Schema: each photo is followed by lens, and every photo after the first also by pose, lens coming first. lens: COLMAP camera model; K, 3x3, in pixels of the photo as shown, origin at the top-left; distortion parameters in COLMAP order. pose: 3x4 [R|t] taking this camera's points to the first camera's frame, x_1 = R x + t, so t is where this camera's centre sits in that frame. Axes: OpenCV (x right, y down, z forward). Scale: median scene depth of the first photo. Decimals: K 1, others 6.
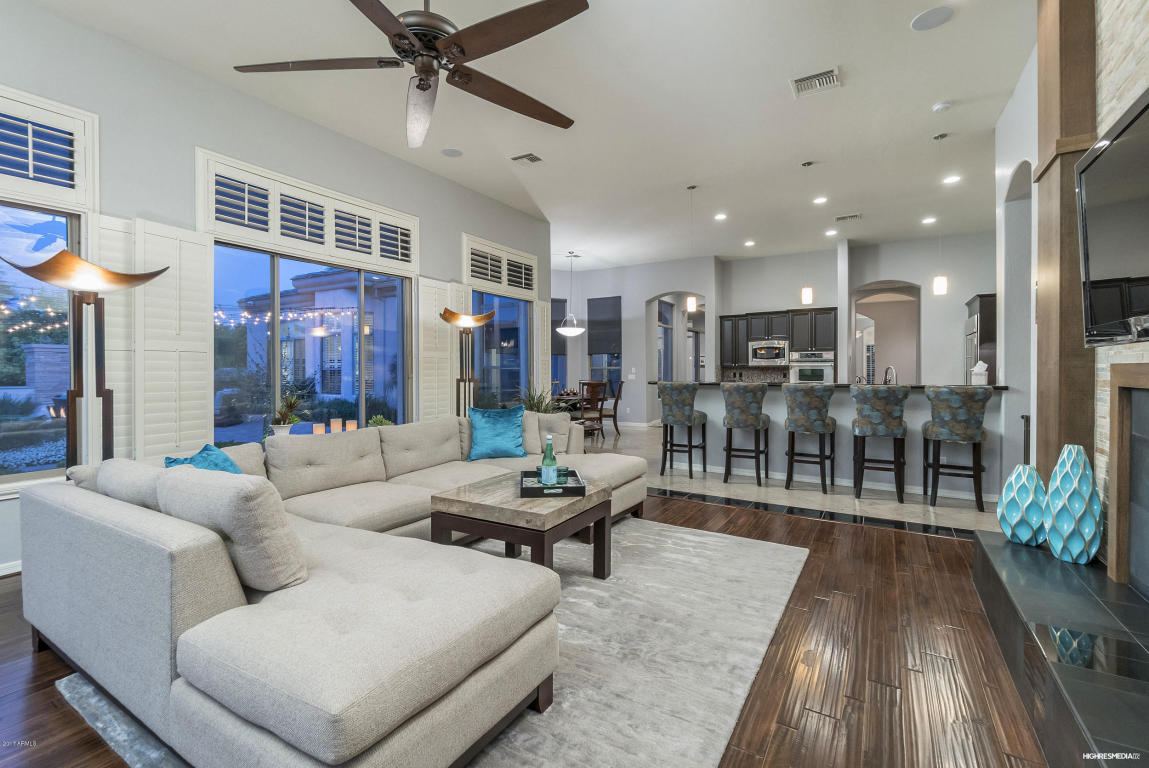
lens RADIAL K [[507.7, 0, 577.4], [0, 507.7, 376.9], [0, 0, 1]] dist [0.000373, 0.000033]
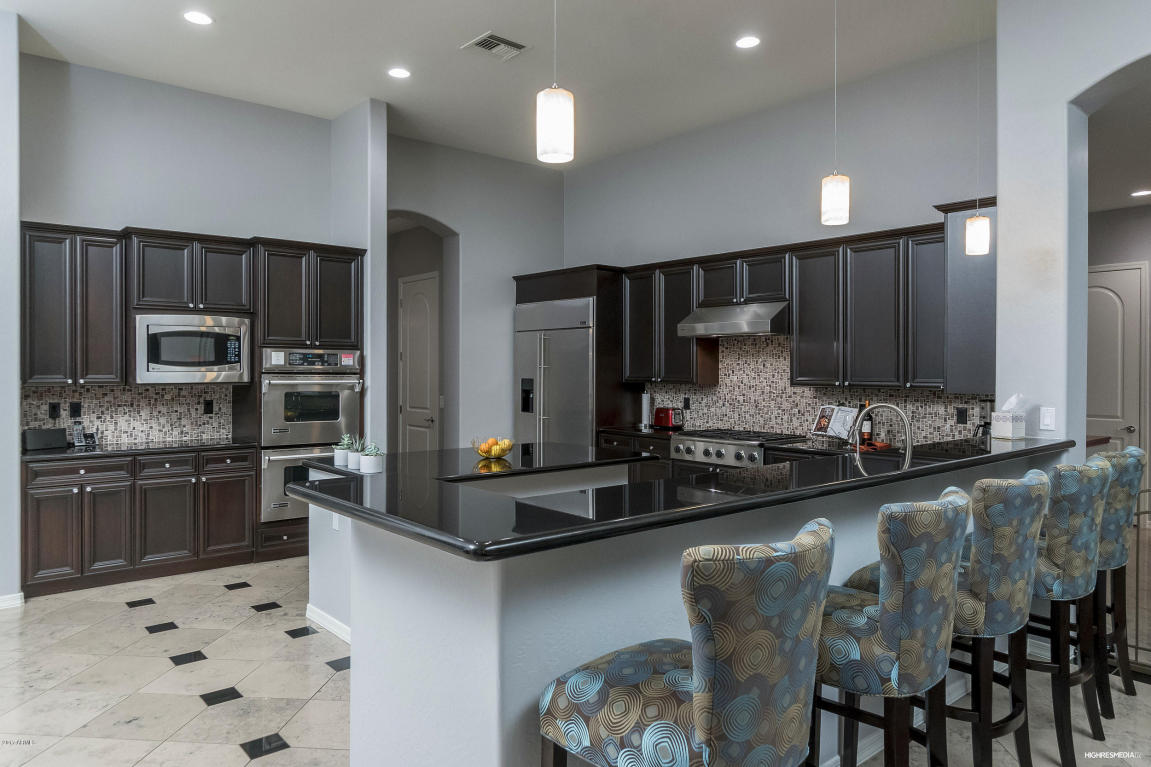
lens RADIAL K [[775.2, 0, 577.6], [0, 775.2, 377.3], [0, 0, 1]] dist [0.012281, 0.002571]
pose [[0.321181, -0.004245, 0.947008, -0.066447], [0.006670, 0.999975, 0.002220, -0.026754], [-0.946994, 0.005604, 0.321201, 0.583775]]
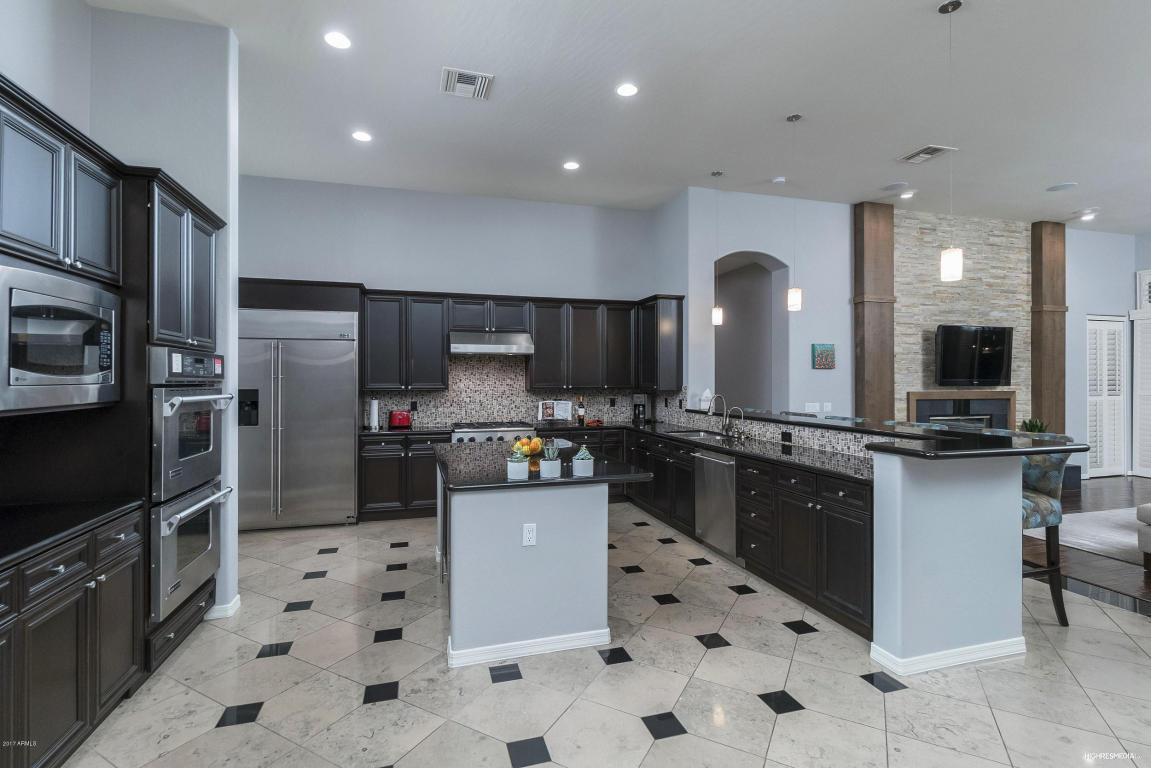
lens RADIAL K [[538.3, 0, 569.8], [0, 538.3, 379.6], [0, 0, 1]] dist [0.011748, -0.000676]
pose [[-0.744608, 0.007226, 0.667463, 0.097061], [0.014388, 0.999883, 0.005226, -0.031625], [-0.667347, 0.013495, -0.744625, 1.067105]]
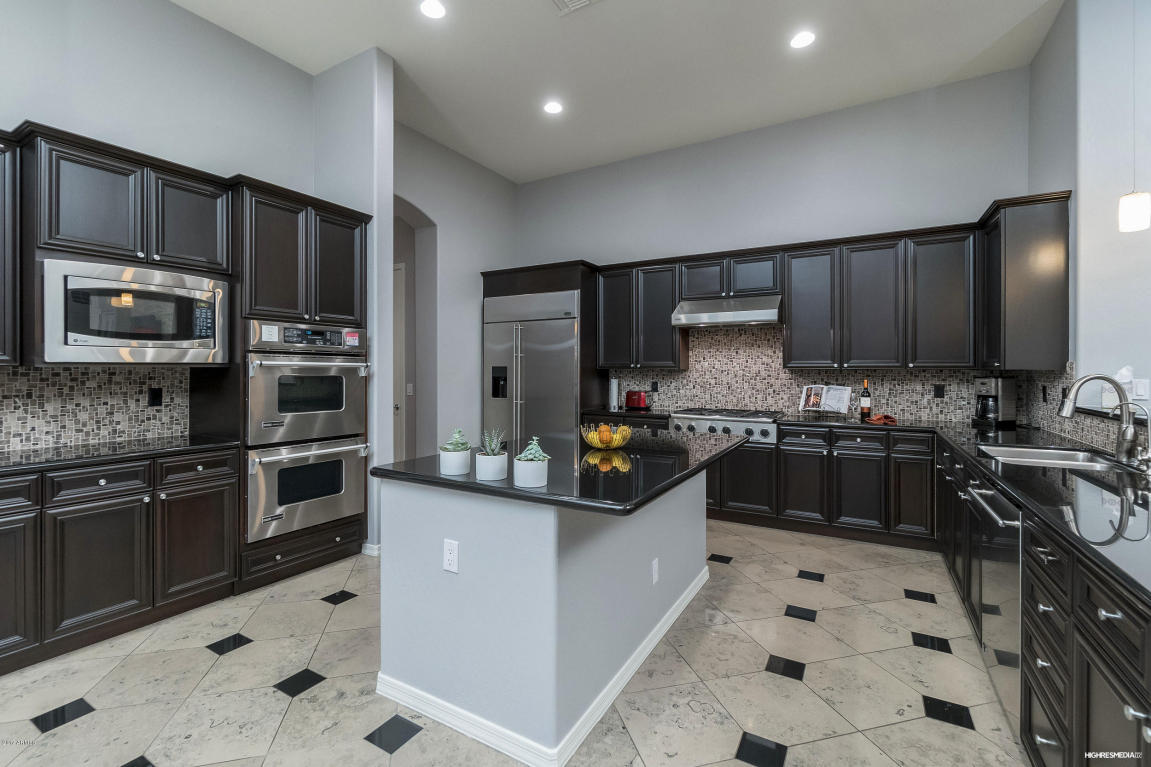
lens RADIAL K [[499.5, 0, 577.8], [0, 499.5, 372.4], [0, 0, 1]] dist [0.000857, -0.000185]
pose [[-0.023061, 0.002888, 0.999730, 0.117508], [0.010479, 0.999942, -0.002646, -0.014929], [-0.999679, 0.010415, -0.023090, 0.815102]]
